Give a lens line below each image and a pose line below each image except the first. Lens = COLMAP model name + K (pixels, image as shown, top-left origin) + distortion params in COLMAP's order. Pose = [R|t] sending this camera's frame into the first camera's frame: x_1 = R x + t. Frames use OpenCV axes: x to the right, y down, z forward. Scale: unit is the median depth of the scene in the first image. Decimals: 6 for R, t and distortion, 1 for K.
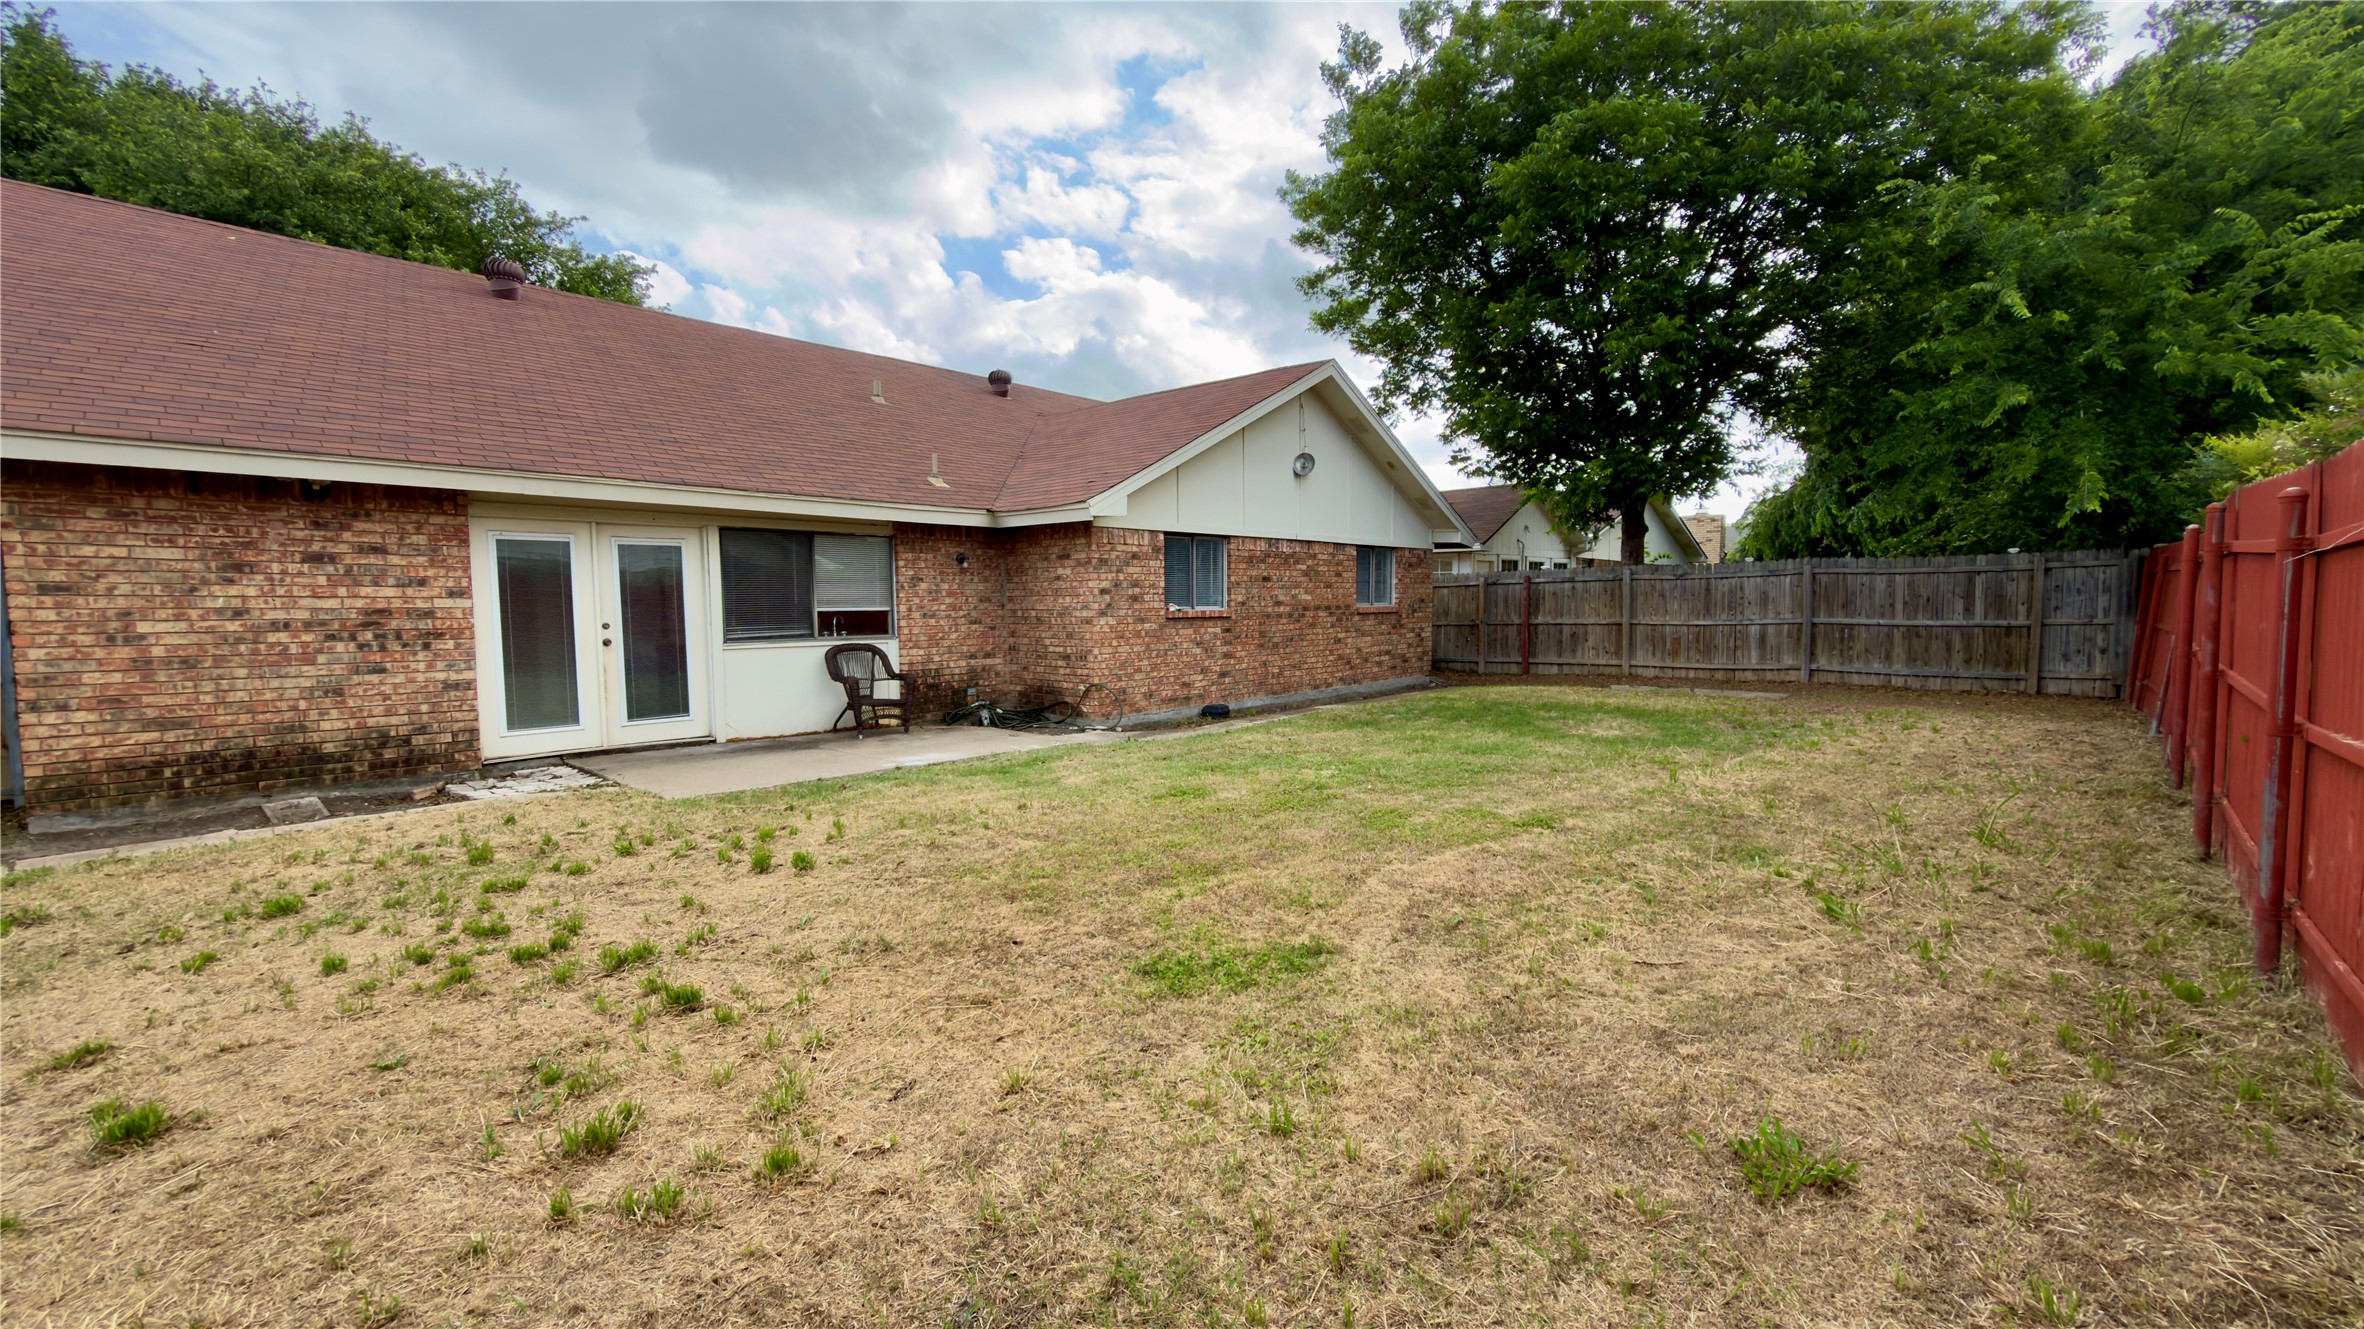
lens RADIAL K [[939.5, 0, 1182.9], [0, 939.5, 666.8], [0, 0, 1]] dist [-0.000287, 0.000252]
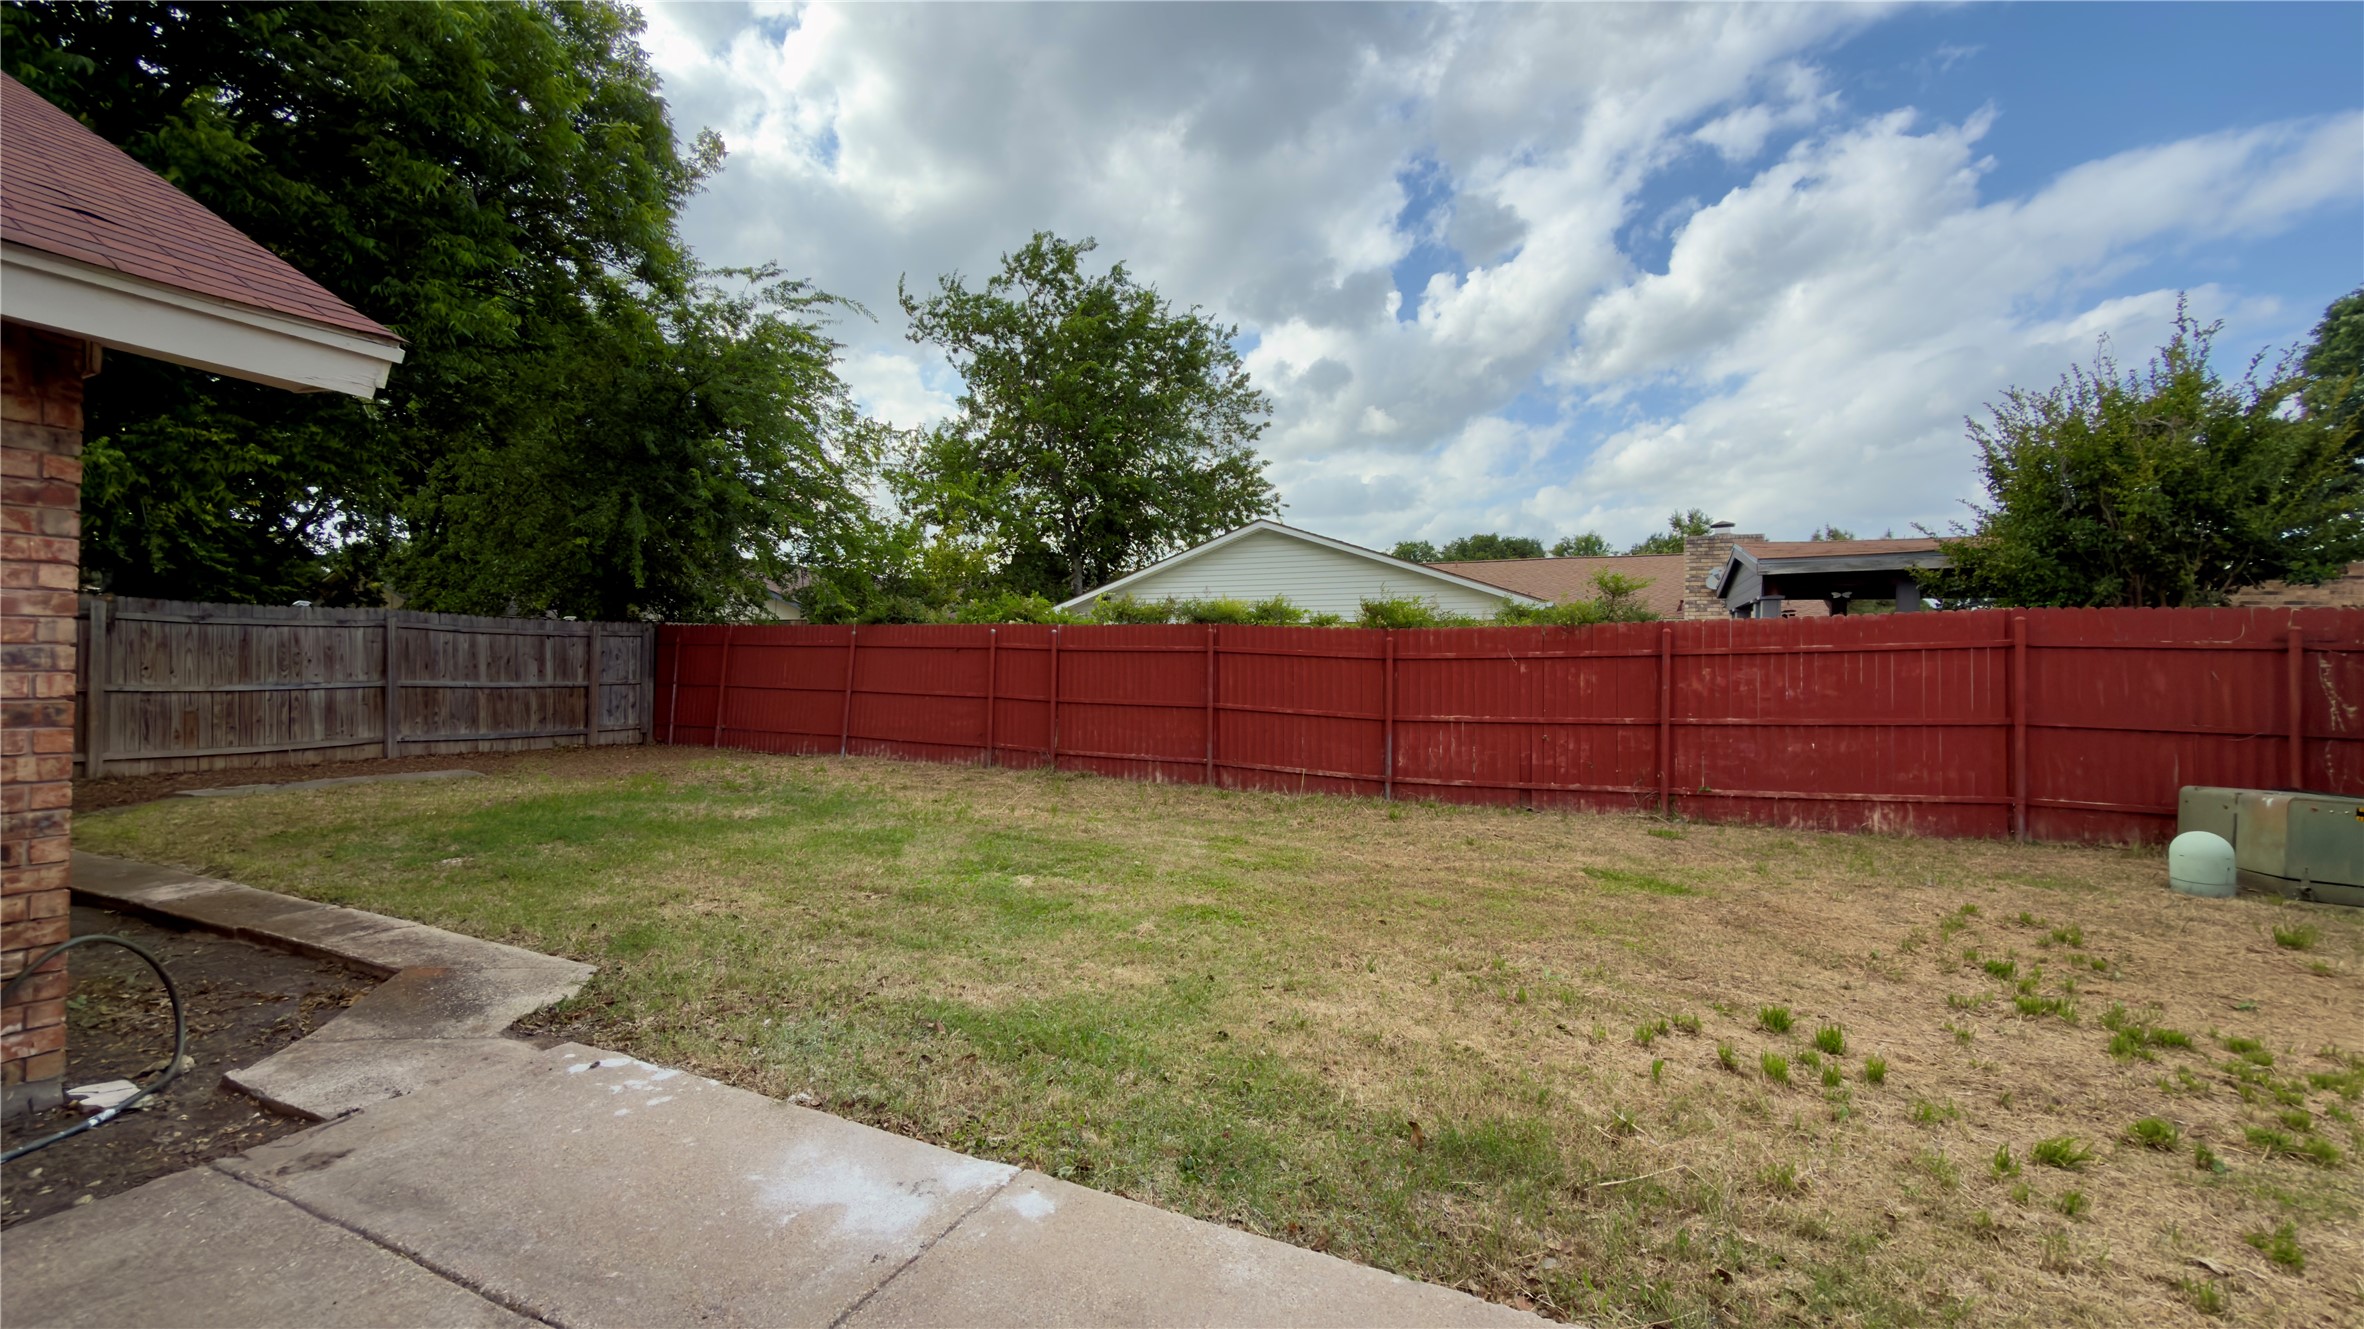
lens RADIAL K [[939.5, 0, 1180.2], [0, 939.5, 664.0], [0, 0, 1]] dist [-0.000287, 0.000252]
pose [[-0.318965, 0.016246, 0.947627, -0.367795], [0.058339, 0.998294, 0.002522, -0.028812], [-0.945969, 0.056088, -0.319369, 0.631139]]
